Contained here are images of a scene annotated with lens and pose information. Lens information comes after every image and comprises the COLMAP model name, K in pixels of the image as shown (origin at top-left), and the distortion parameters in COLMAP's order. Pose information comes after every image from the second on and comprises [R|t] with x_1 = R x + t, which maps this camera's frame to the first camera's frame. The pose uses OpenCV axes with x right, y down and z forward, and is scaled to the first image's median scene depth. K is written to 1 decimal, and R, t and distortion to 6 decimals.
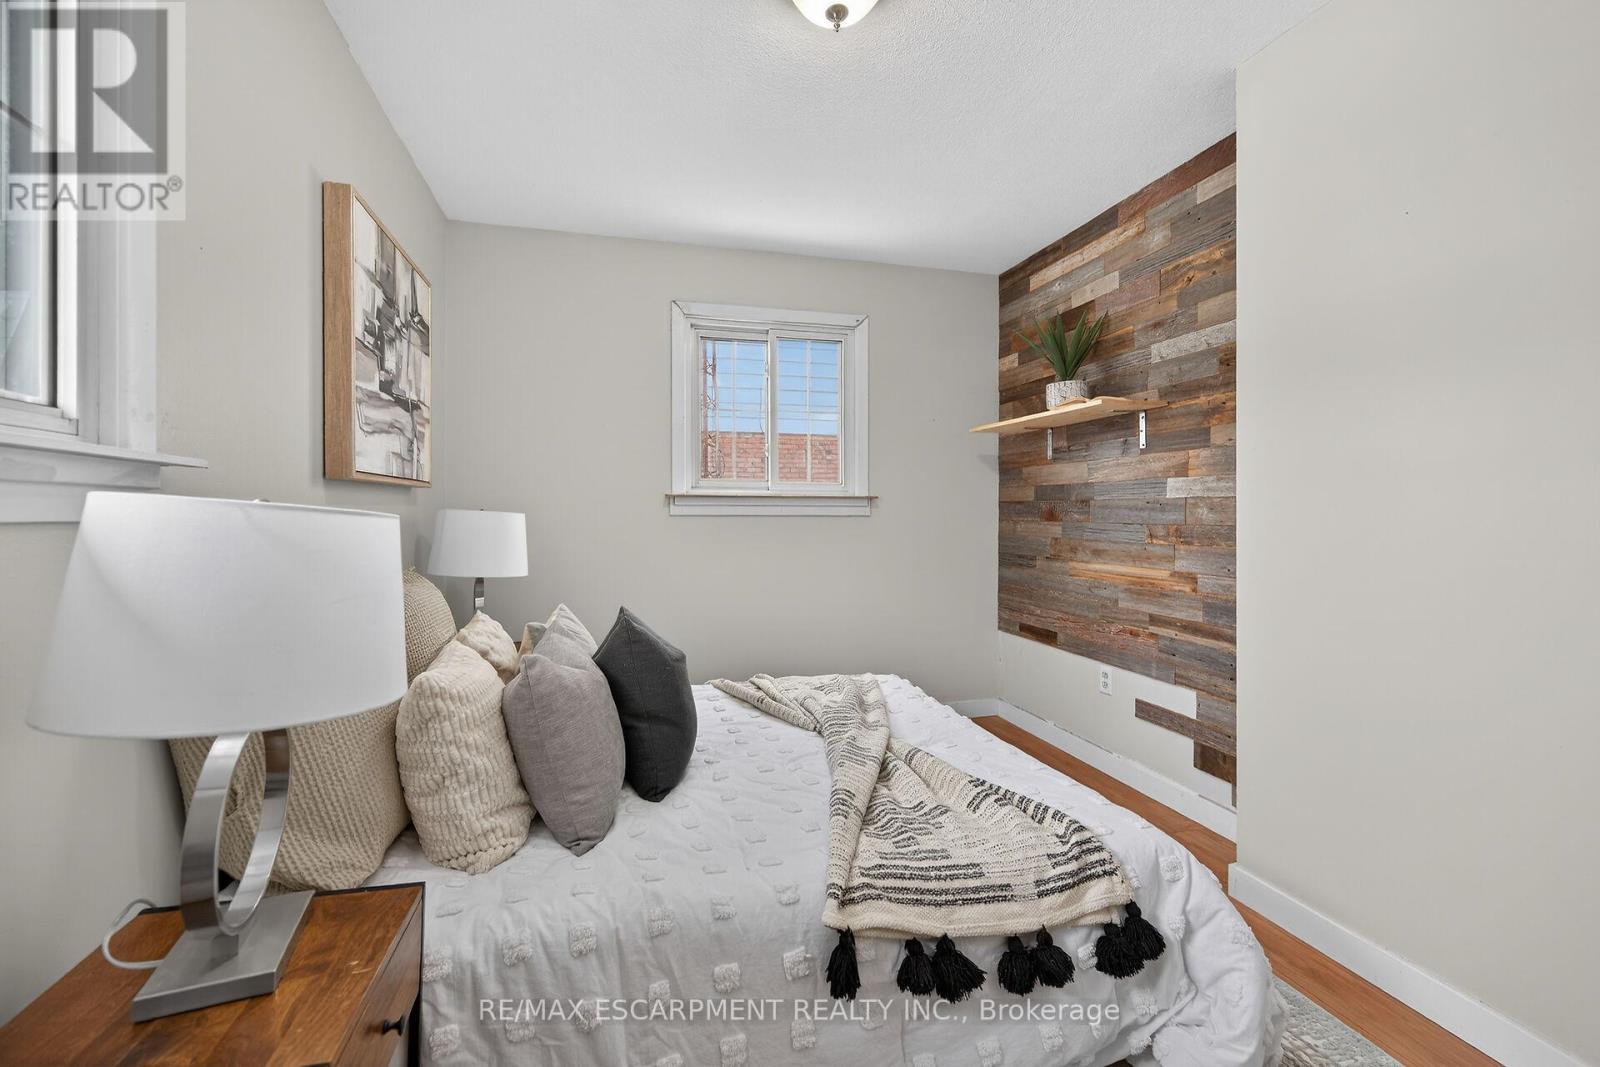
lens RADIAL K [[630.1, 0, 810.3], [0, 630.1, 505.5], [0, 0, 1]] dist [-0.000999, -0.000759]
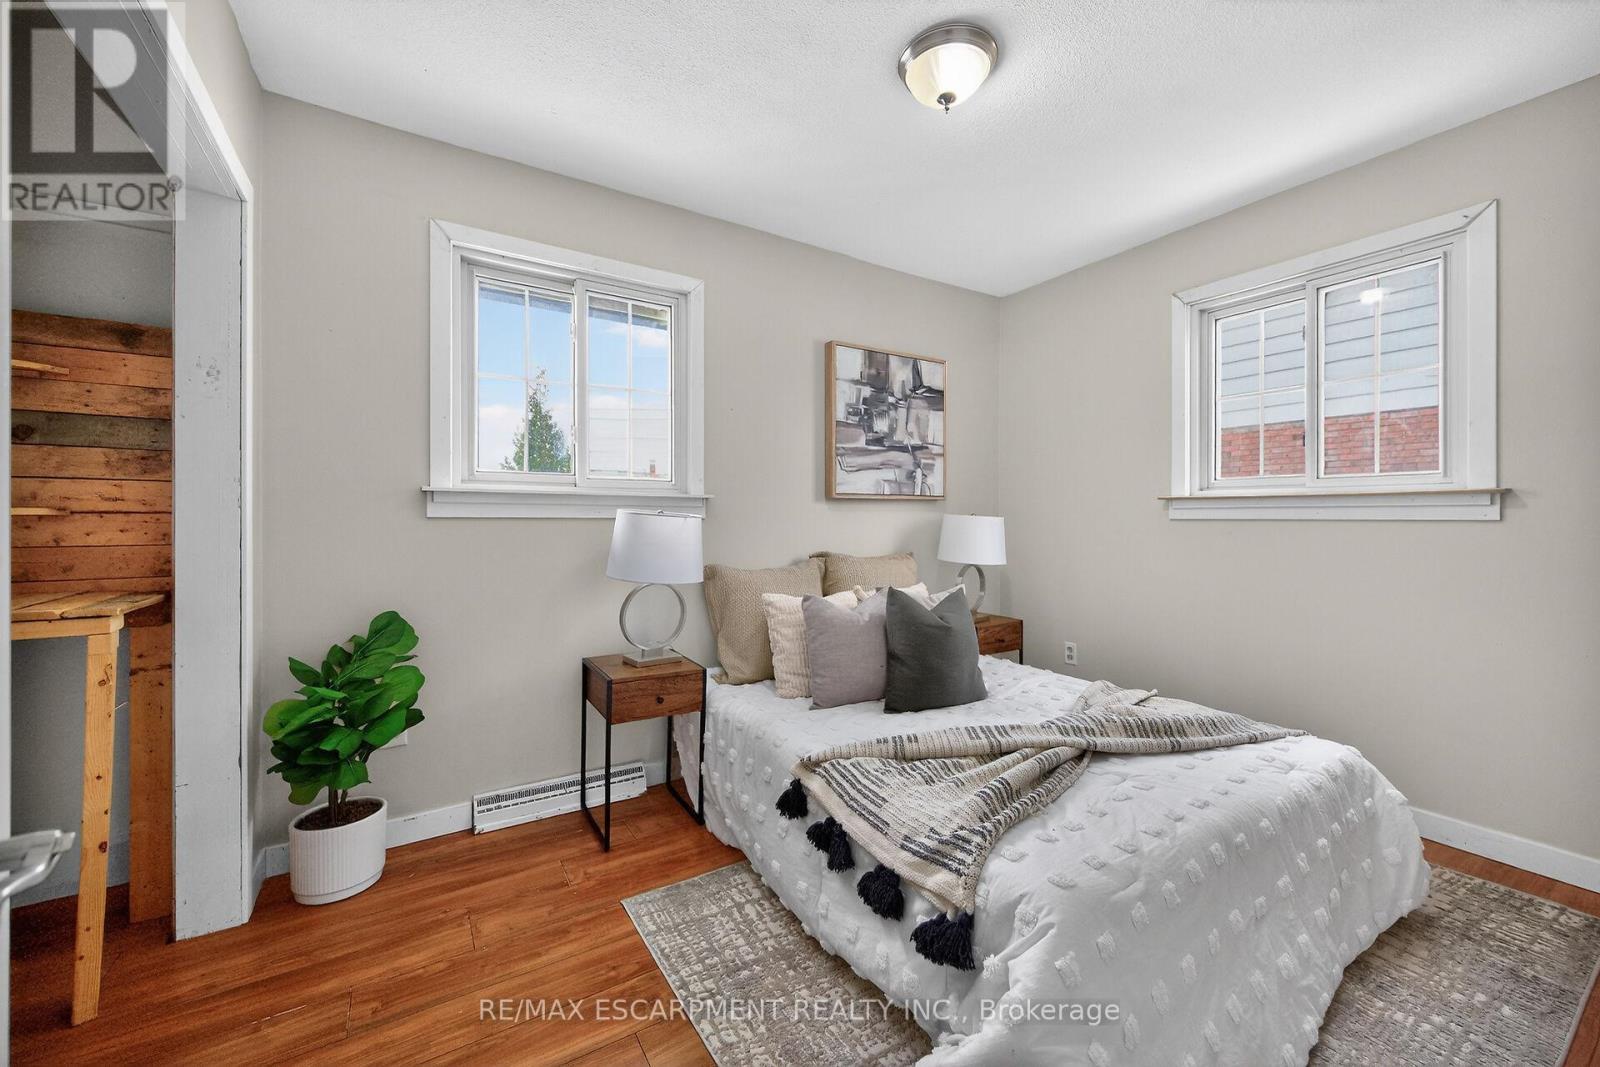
lens RADIAL K [[630.1, 0, 810.3], [0, 630.1, 505.5], [0, 0, 1]] dist [-0.000999, -0.000759]
pose [[0.320584, -0.019774, -0.947014, 0.945484], [0.011814, 0.999788, -0.016877, 0.009342], [0.947147, -0.005778, 0.320749, 0.319044]]
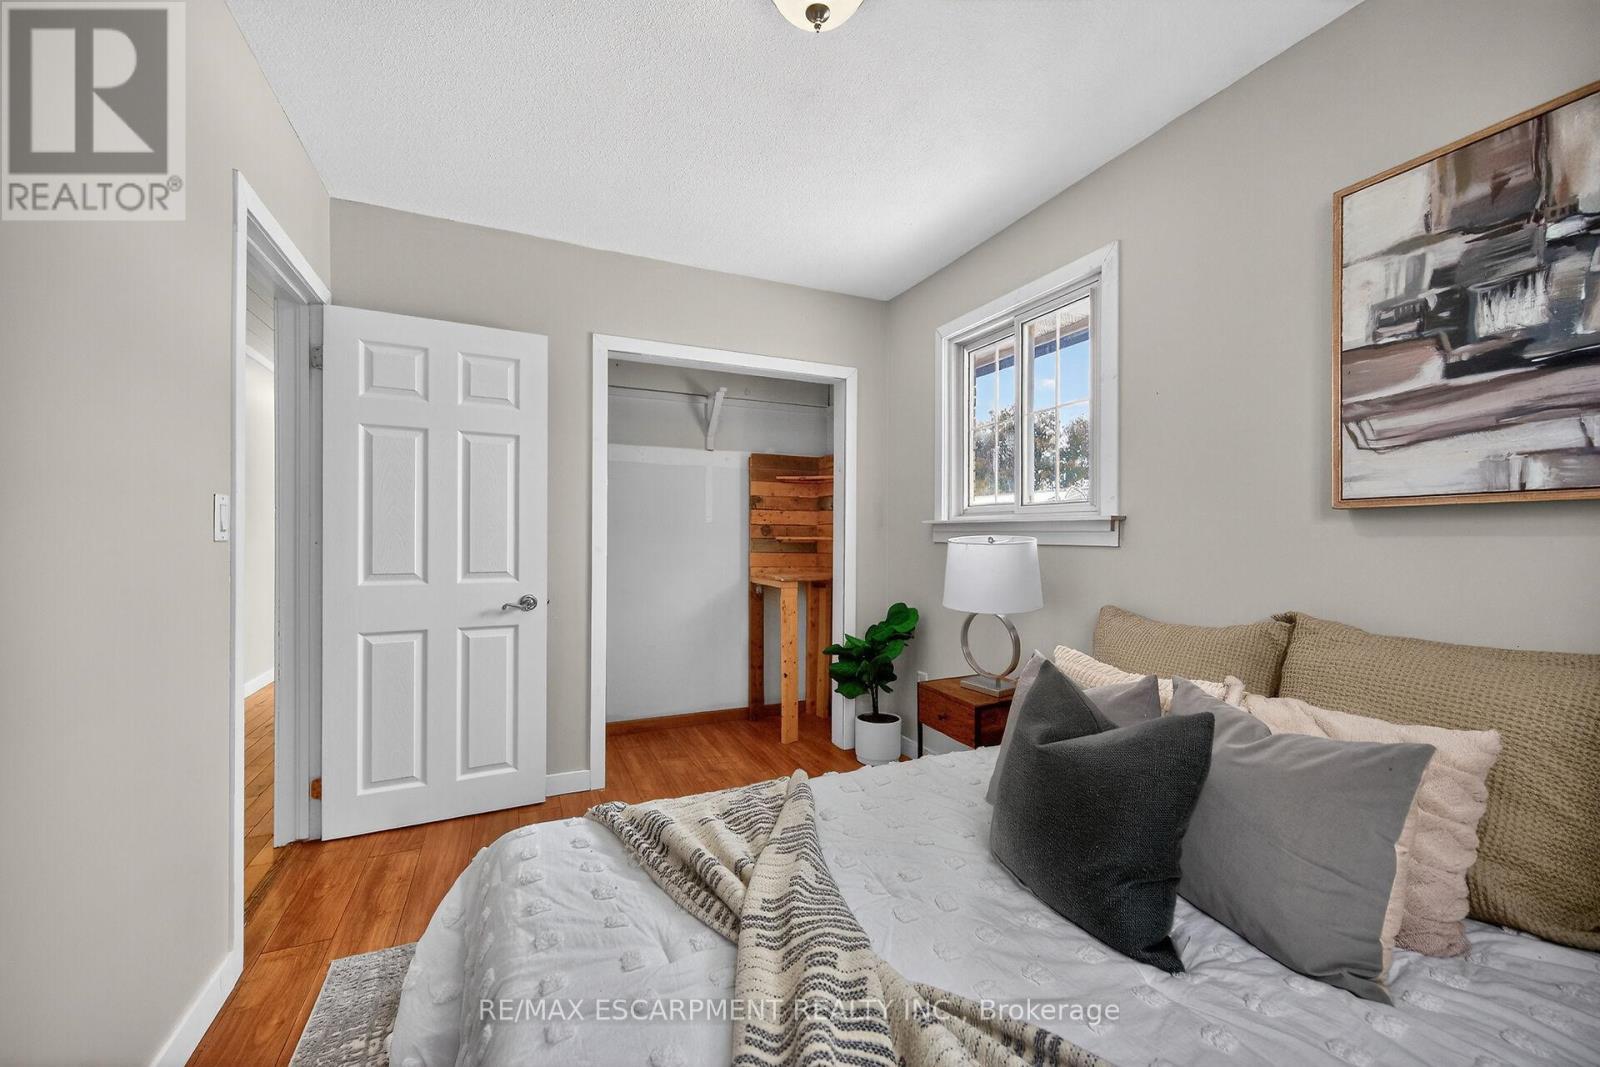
lens RADIAL K [[621.8, 0, 801.0], [0, 621.8, 525.4], [0, 0, 1]] dist [0.000591, 0.000166]
pose [[-0.985061, 0.000369, -0.172203, 0.189502], [0.005128, 0.999617, -0.027192, 0.002784], [0.172127, -0.027669, -0.984686, 1.662883]]
